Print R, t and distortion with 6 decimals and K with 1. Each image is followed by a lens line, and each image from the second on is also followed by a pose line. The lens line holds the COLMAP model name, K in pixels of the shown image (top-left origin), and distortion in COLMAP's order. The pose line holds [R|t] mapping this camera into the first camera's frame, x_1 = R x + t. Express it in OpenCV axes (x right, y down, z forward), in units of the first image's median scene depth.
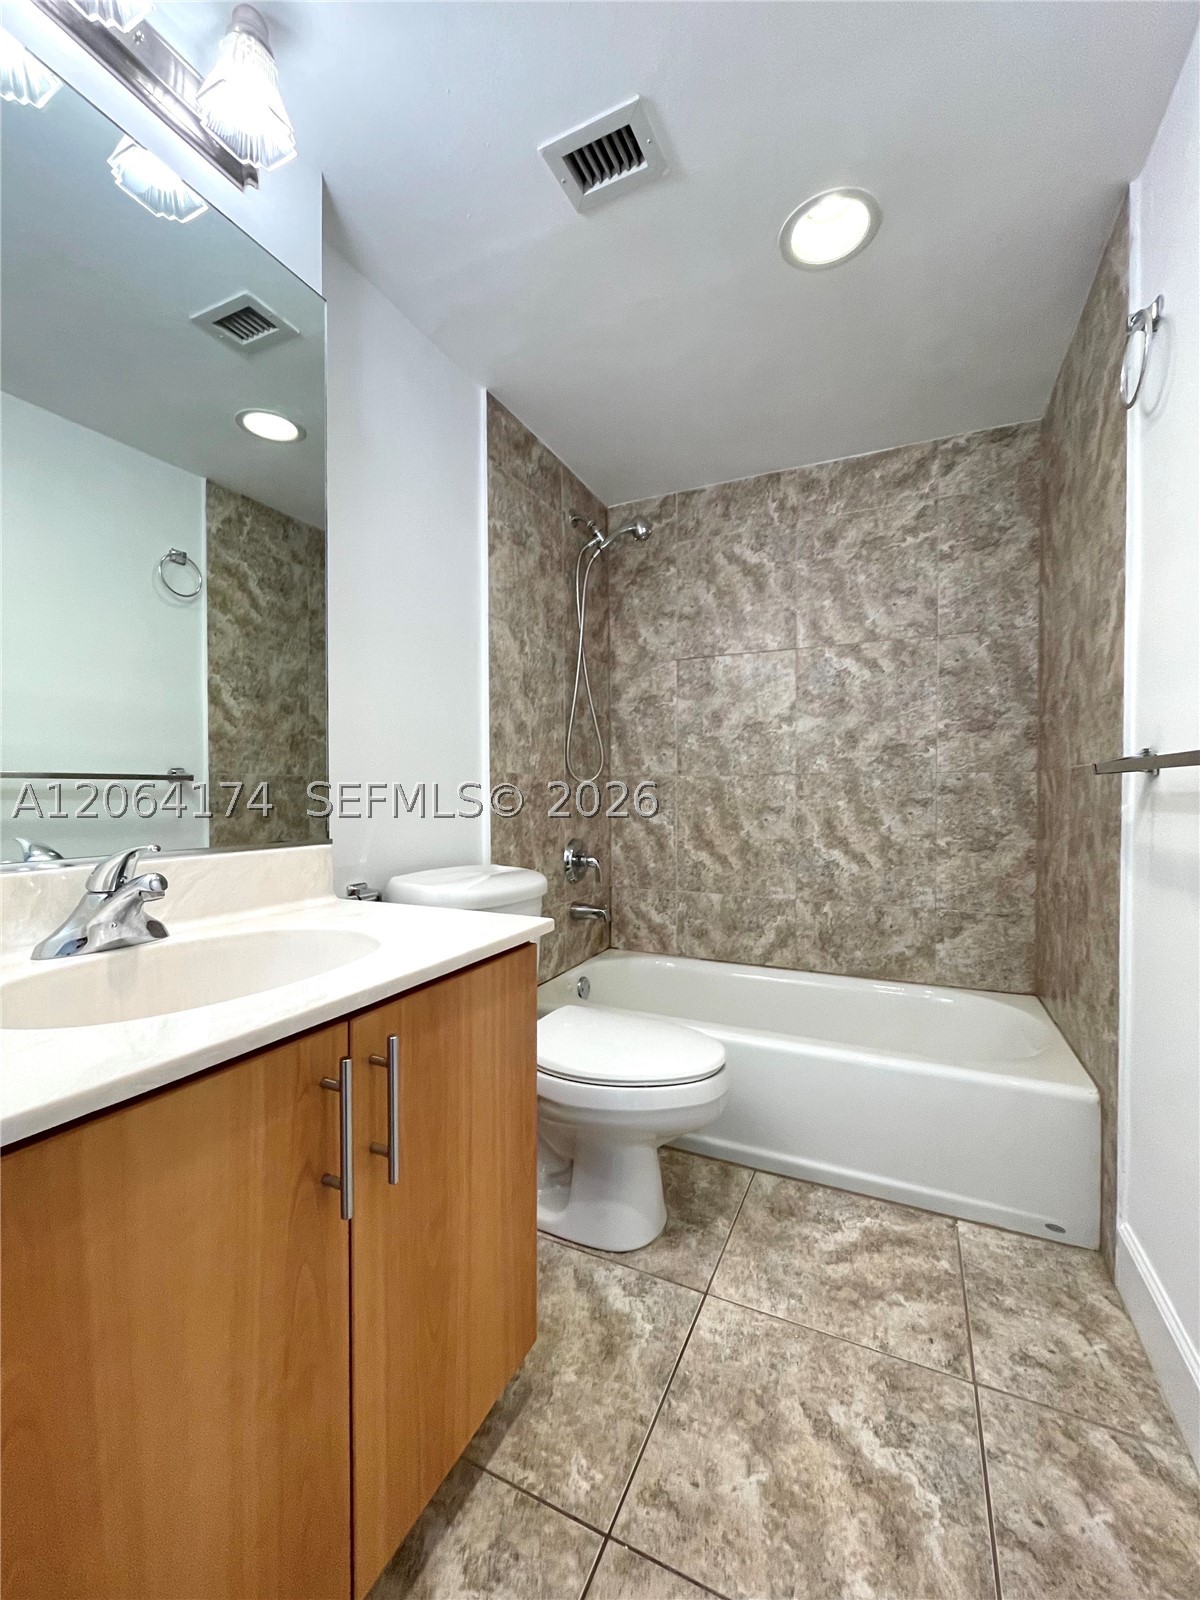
lens RADIAL K [[647.7, 0, 602.4], [0, 647.7, 799.2], [0, 0, 1]] dist [-0.002206, -0.000243]
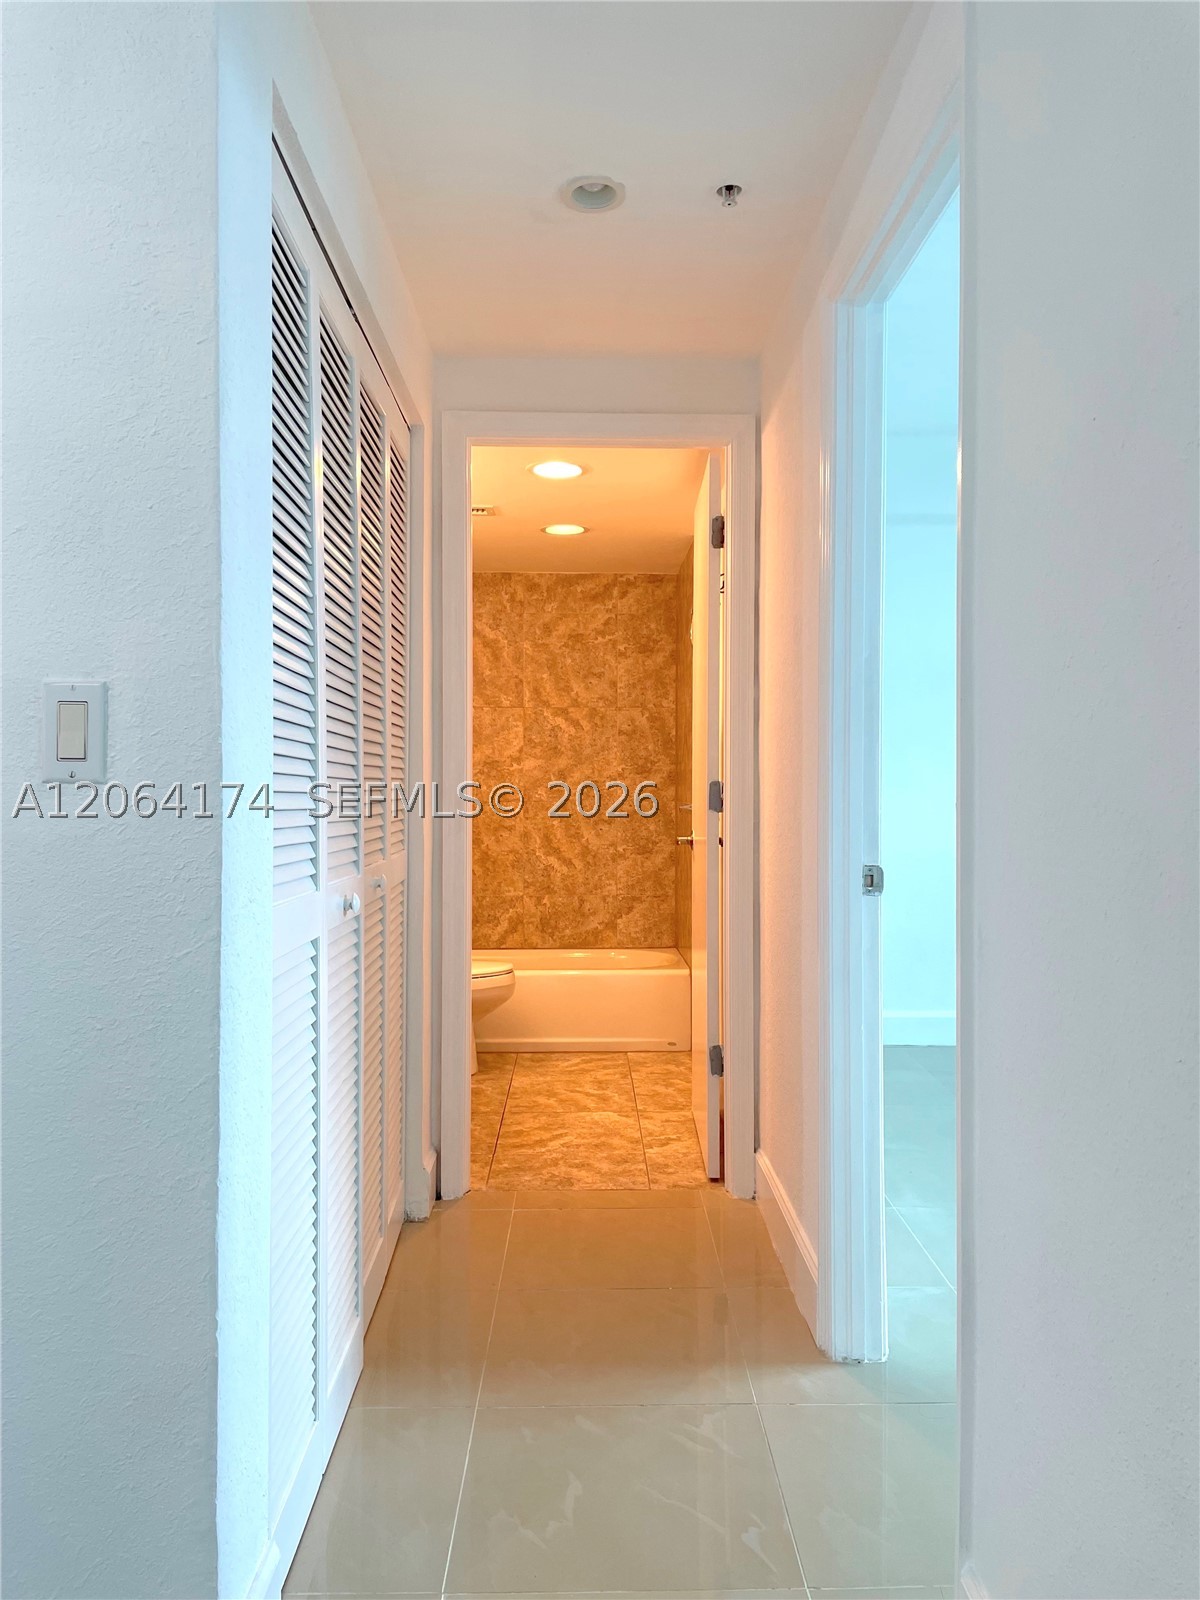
lens RADIAL K [[1184.7, 0, 600.1], [0, 1184.7, 798.4], [0, 0, 1]] dist [0.005265, 0.000608]
pose [[0.901204, 0.000652, 0.433395, -0.644848], [0.004118, 0.999941, -0.010068, -0.019691], [-0.433376, 0.010858, 0.901148, -1.326688]]
